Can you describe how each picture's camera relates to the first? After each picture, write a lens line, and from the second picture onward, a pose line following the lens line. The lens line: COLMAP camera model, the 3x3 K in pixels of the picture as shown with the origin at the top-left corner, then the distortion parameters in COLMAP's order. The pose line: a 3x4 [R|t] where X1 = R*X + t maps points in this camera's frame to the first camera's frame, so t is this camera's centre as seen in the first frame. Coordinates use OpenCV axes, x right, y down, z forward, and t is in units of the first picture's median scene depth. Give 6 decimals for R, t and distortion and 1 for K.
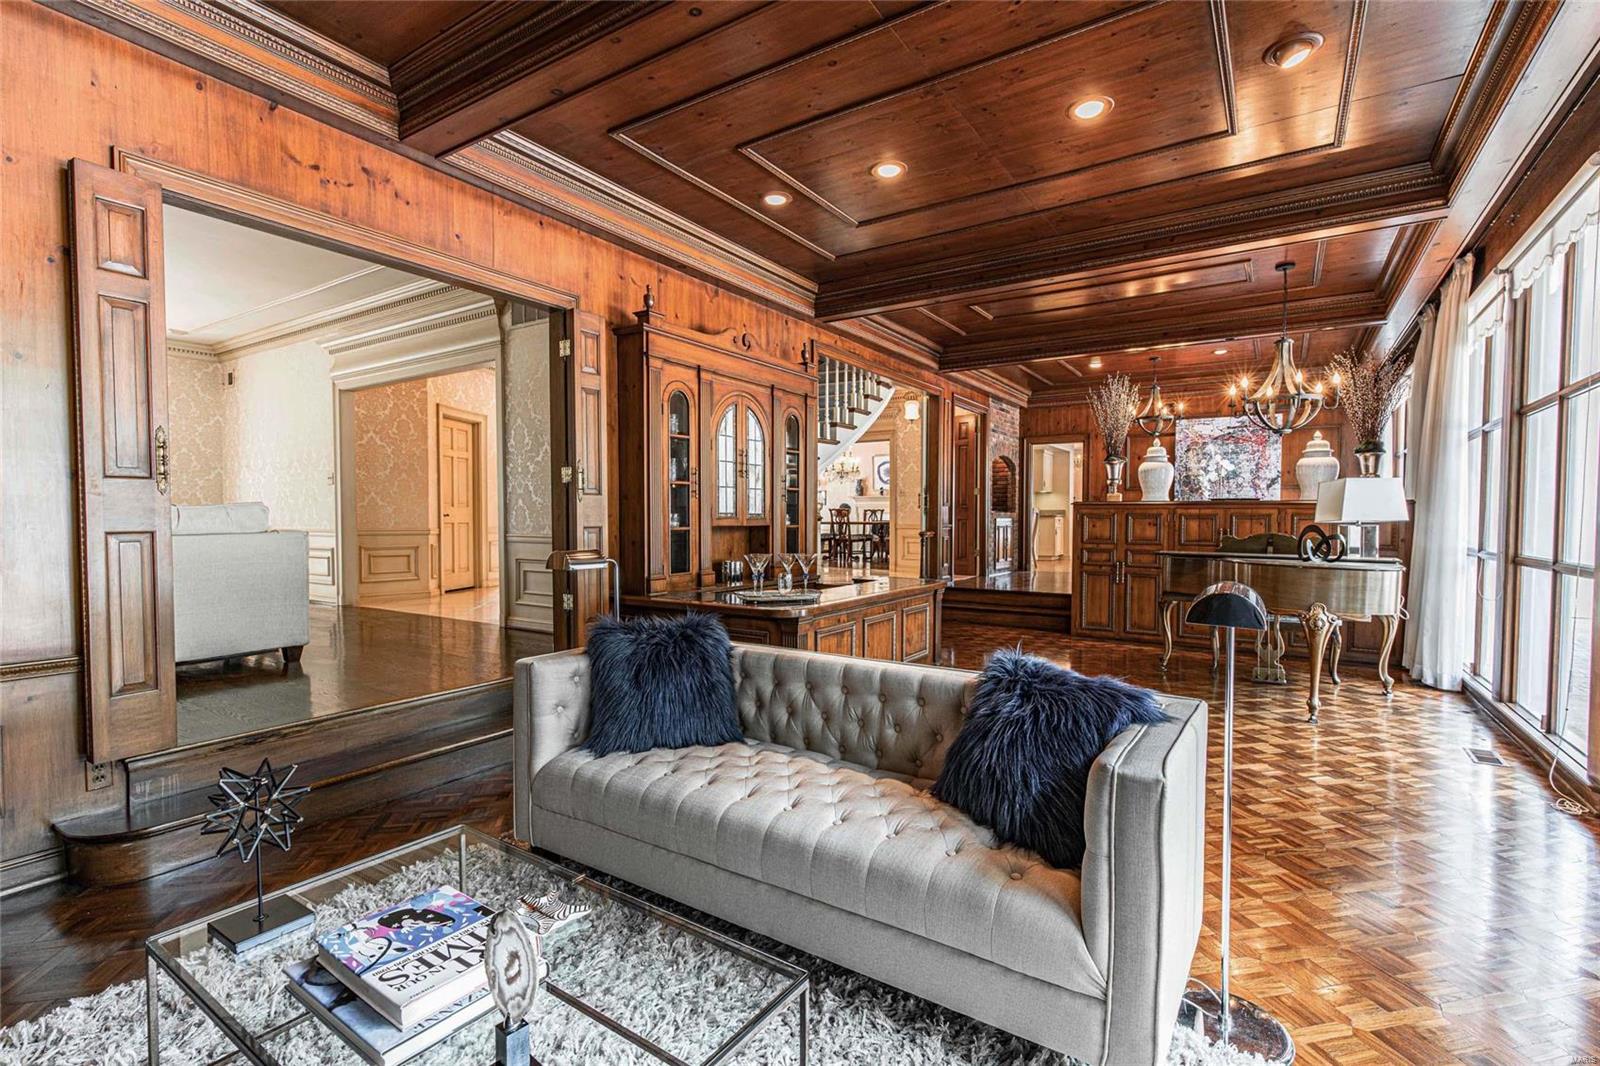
lens RADIAL K [[719.1, 0, 809.8], [0, 719.1, 538.8], [0, 0, 1]] dist [0.006963, -0.000452]
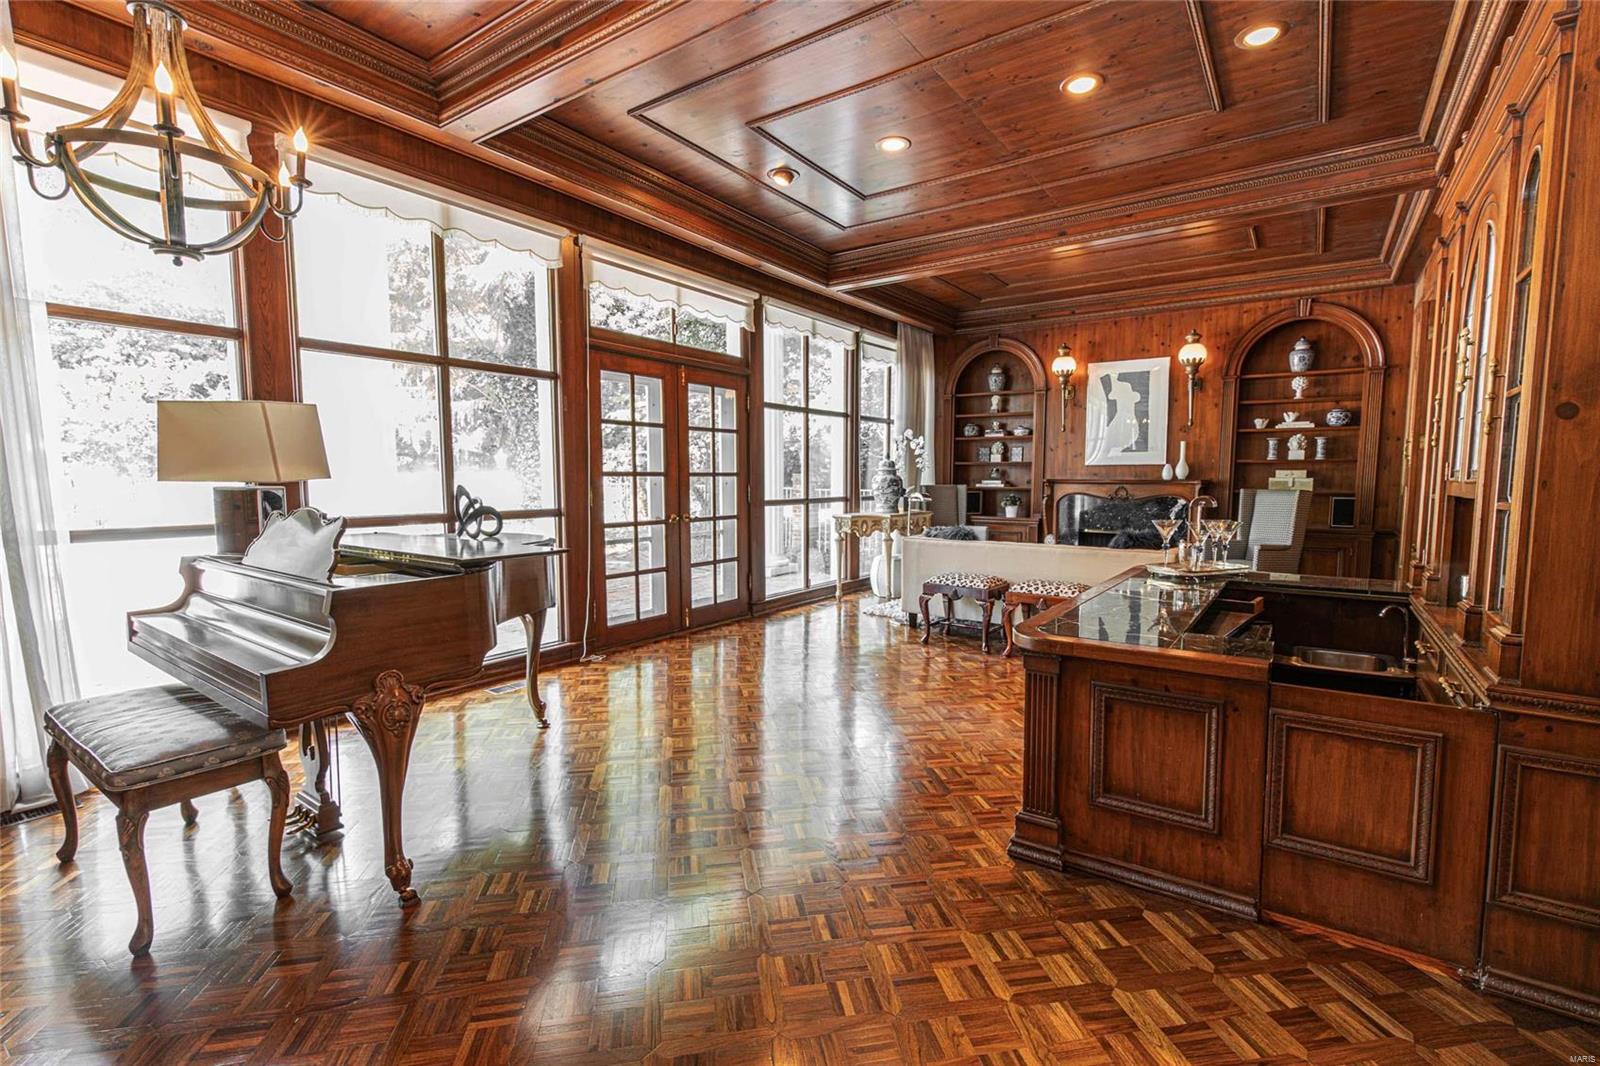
lens RADIAL K [[719.1, 0, 809.8], [0, 719.1, 538.8], [0, 0, 1]] dist [0.006963, -0.000452]
pose [[-0.999333, -0.008946, 0.035408, 0.310227], [-0.004692, 0.992948, 0.118458, -0.043989], [-0.036218, 0.118213, -0.992328, 1.452721]]
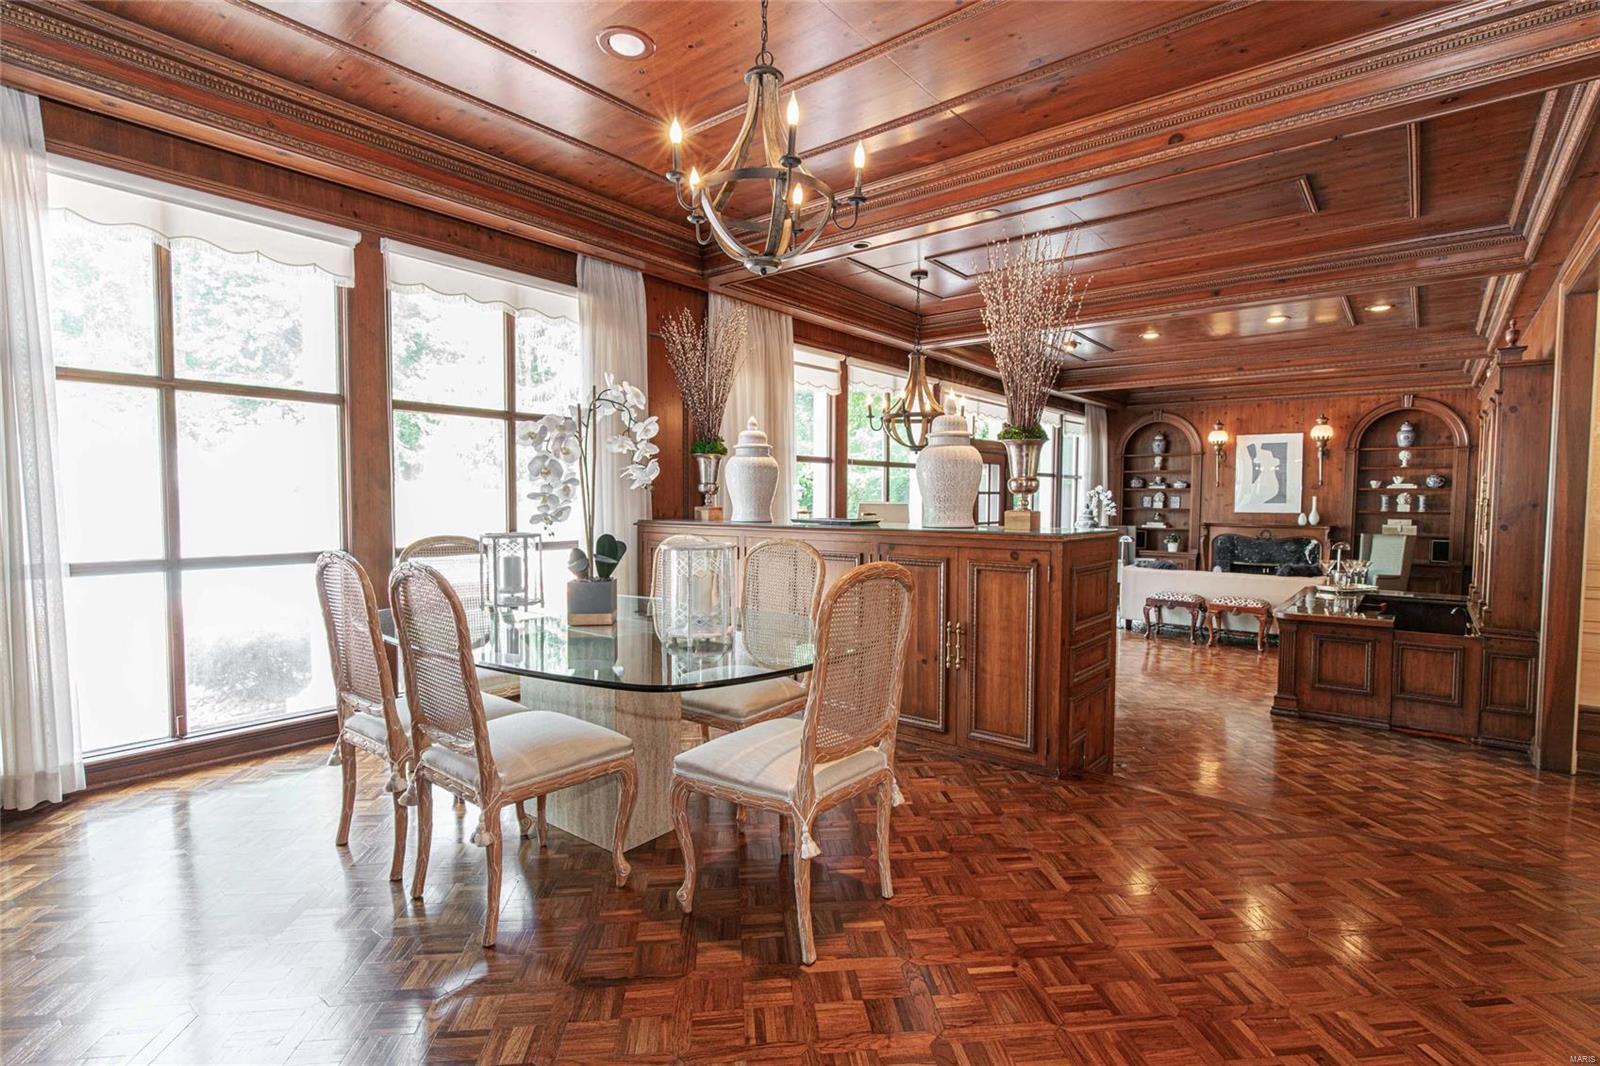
lens RADIAL K [[763.3, 0, 808.1], [0, 763.3, 539.4], [0, 0, 1]] dist [-0.005913, 0.000518]
pose [[-0.994149, -0.014983, 0.106969, 0.713750], [-0.005694, 0.996225, 0.086622, -0.119880], [-0.107863, 0.085506, -0.990482, 2.095131]]
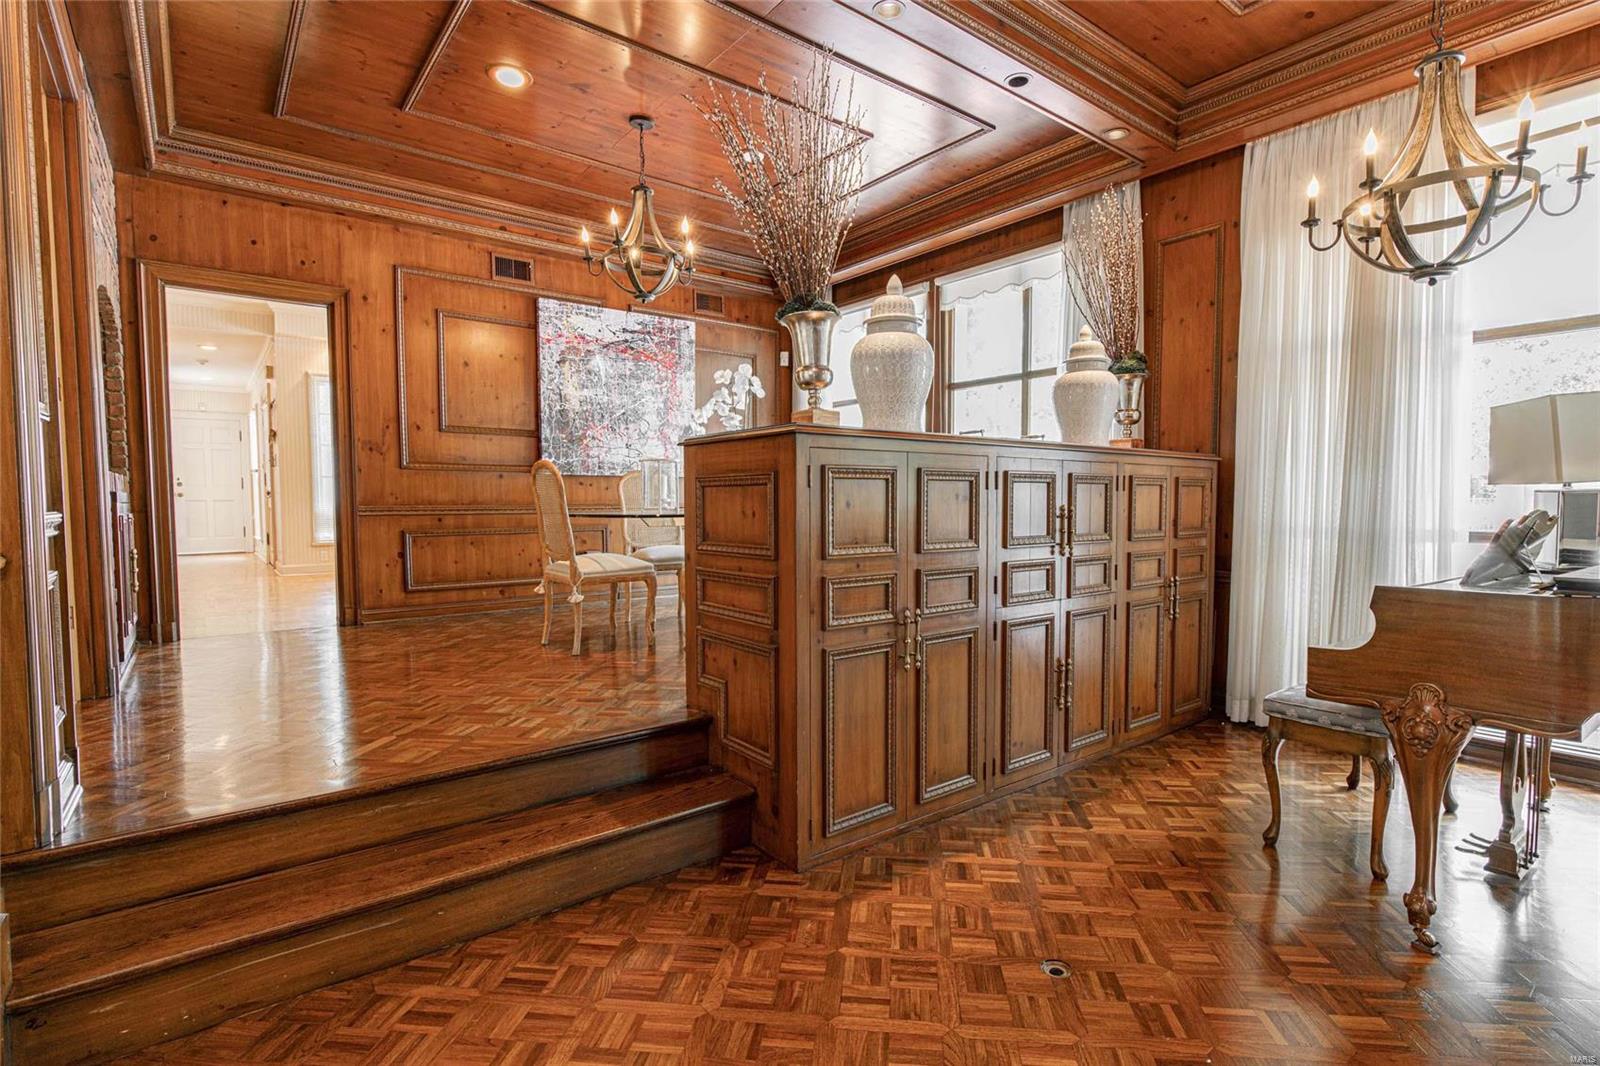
lens RADIAL K [[763.3, 0, 808.1], [0, 763.3, 539.4], [0, 0, 1]] dist [-0.005913, 0.000518]
pose [[0.320677, -0.051884, 0.945767, 0.105227], [0.034270, 0.998480, 0.043156, -0.023150], [-0.946568, 0.018572, 0.321968, 1.257939]]
